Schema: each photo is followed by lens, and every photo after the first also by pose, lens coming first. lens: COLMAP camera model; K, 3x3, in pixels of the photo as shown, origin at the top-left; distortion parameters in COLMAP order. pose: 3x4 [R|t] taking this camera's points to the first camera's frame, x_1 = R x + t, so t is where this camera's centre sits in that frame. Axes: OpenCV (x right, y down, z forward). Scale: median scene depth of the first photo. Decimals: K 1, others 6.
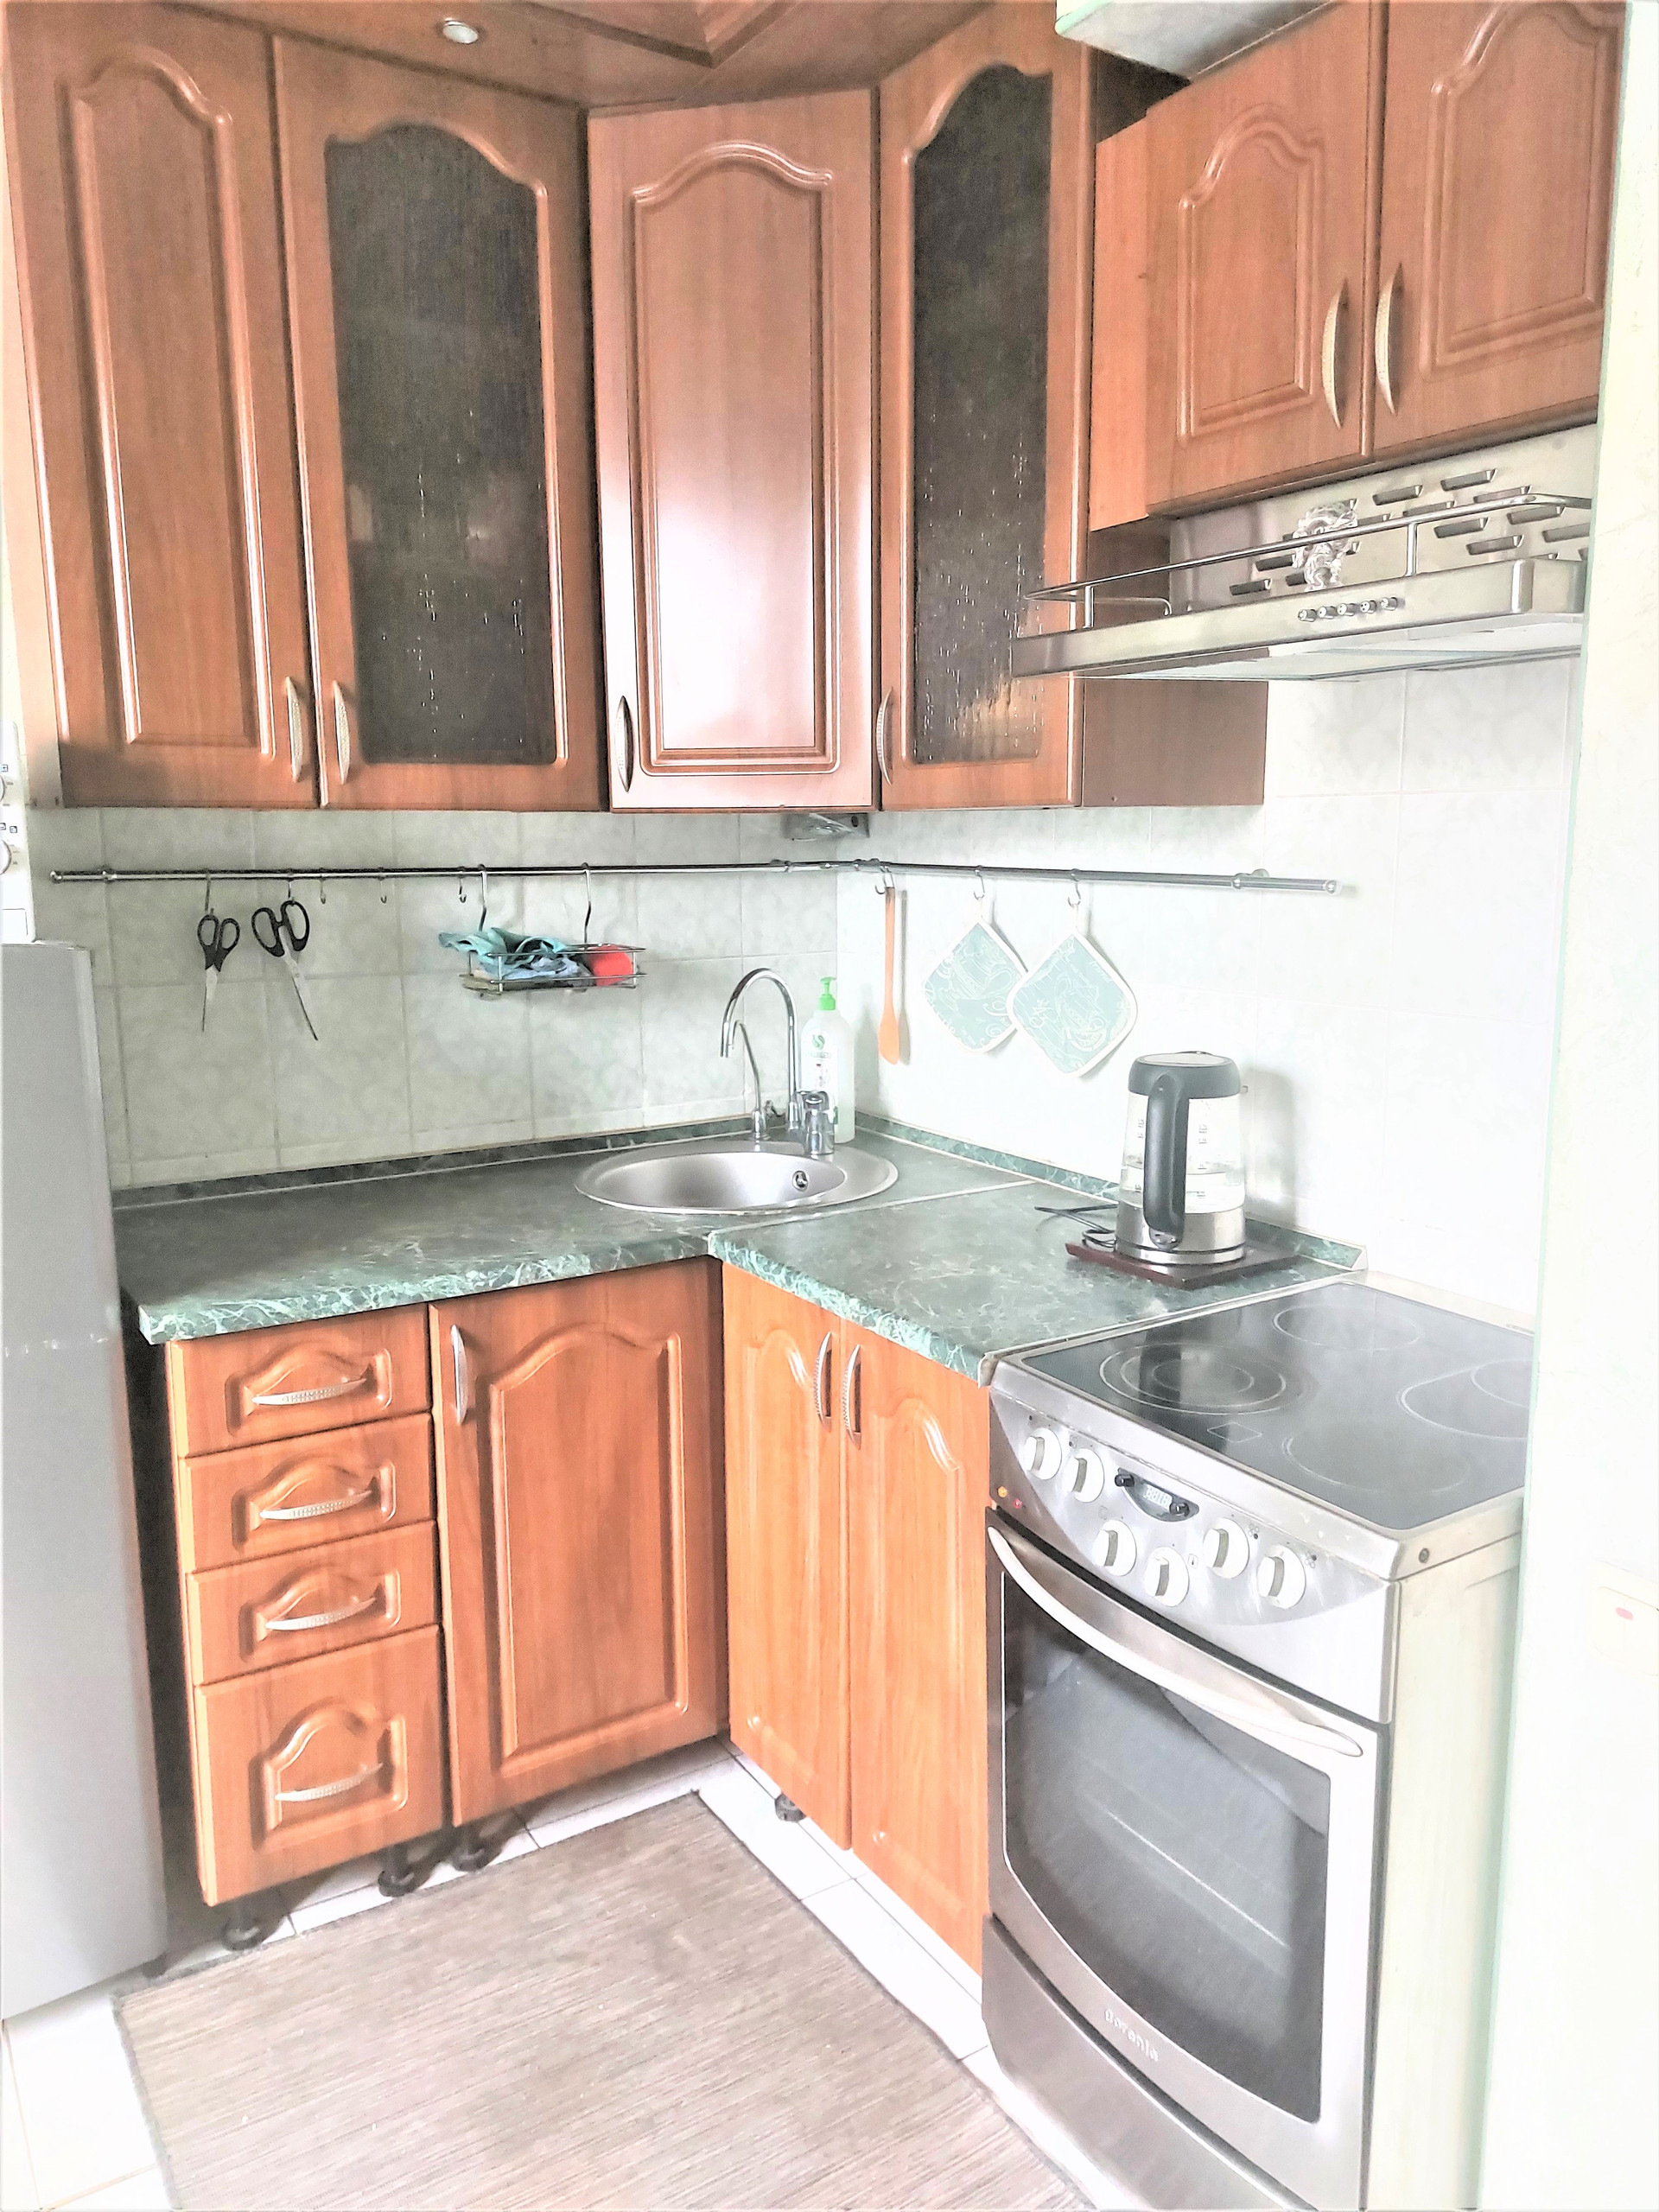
lens RADIAL K [[1544.5, 0, 829.5], [0, 1544.5, 1106.0], [0, 0, 1]] dist [-0.002504, -0.005518]
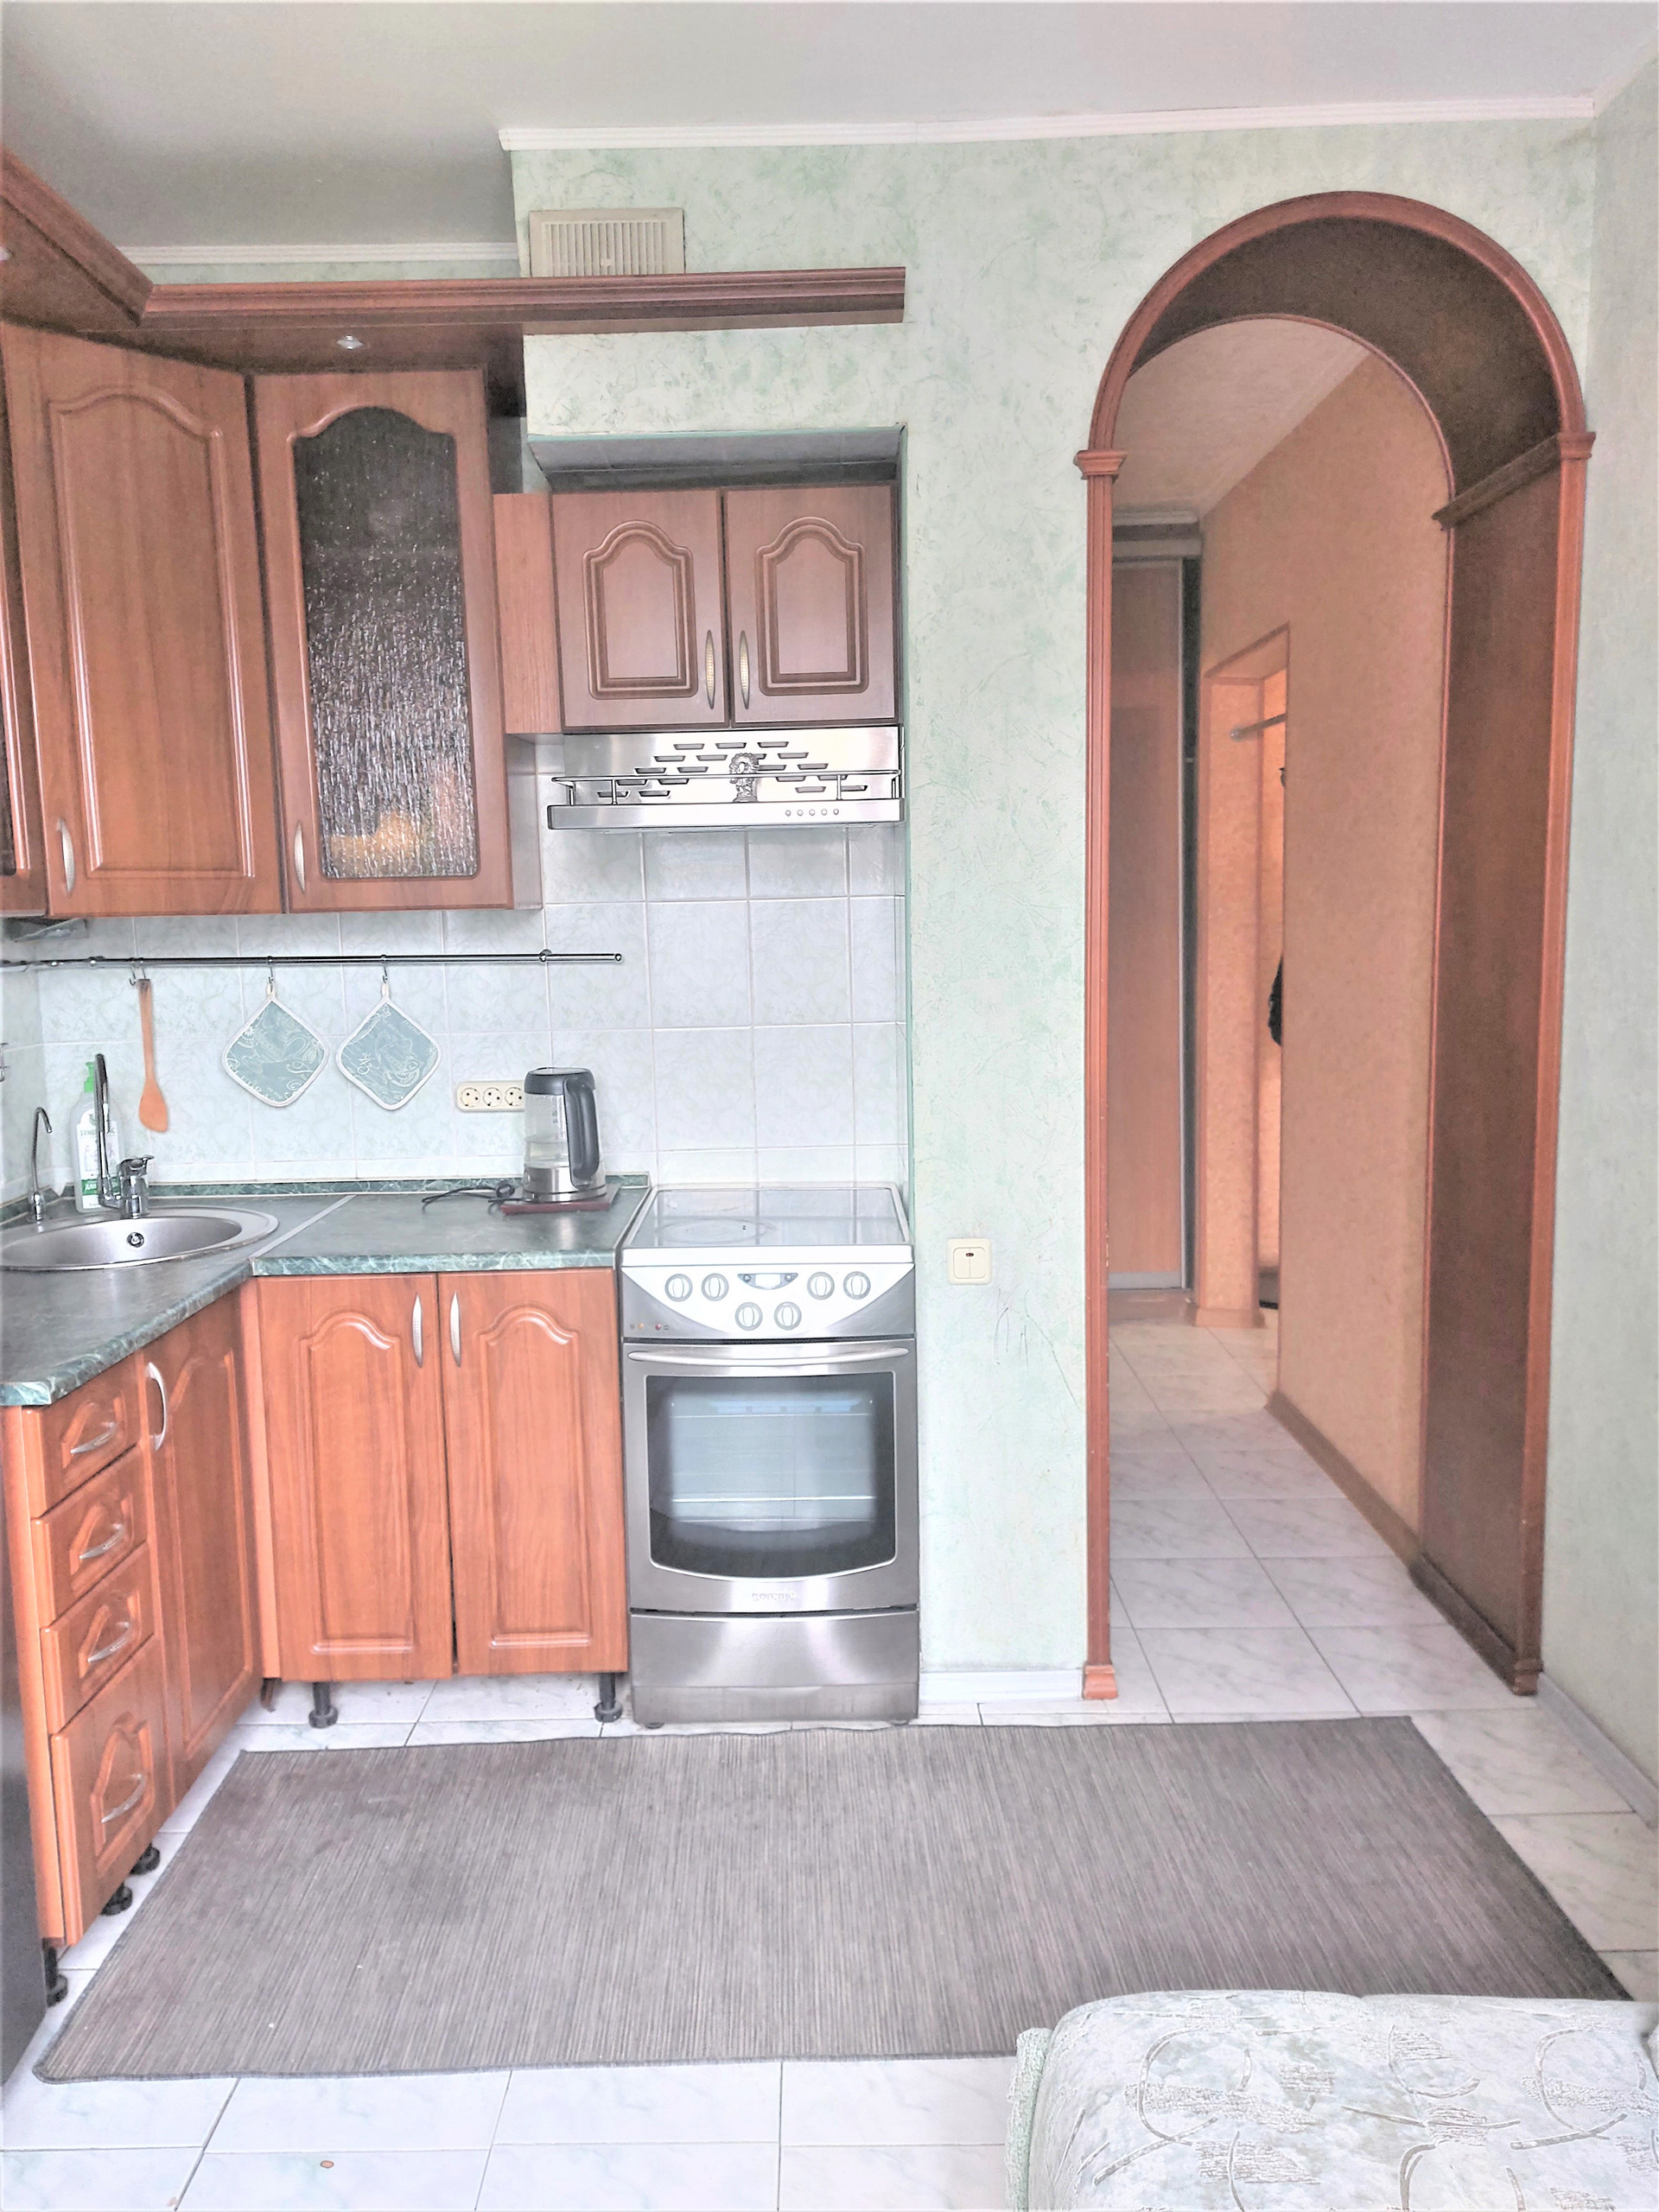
lens RADIAL K [[1544.5, 0, 829.5], [0, 1544.5, 1106.0], [0, 0, 1]] dist [-0.002504, -0.005518]
pose [[0.540529, -0.109694, 0.834144, -0.864515], [0.164745, 0.986070, 0.022918, 0.013518], [-0.825038, 0.125033, 0.551071, -0.068663]]
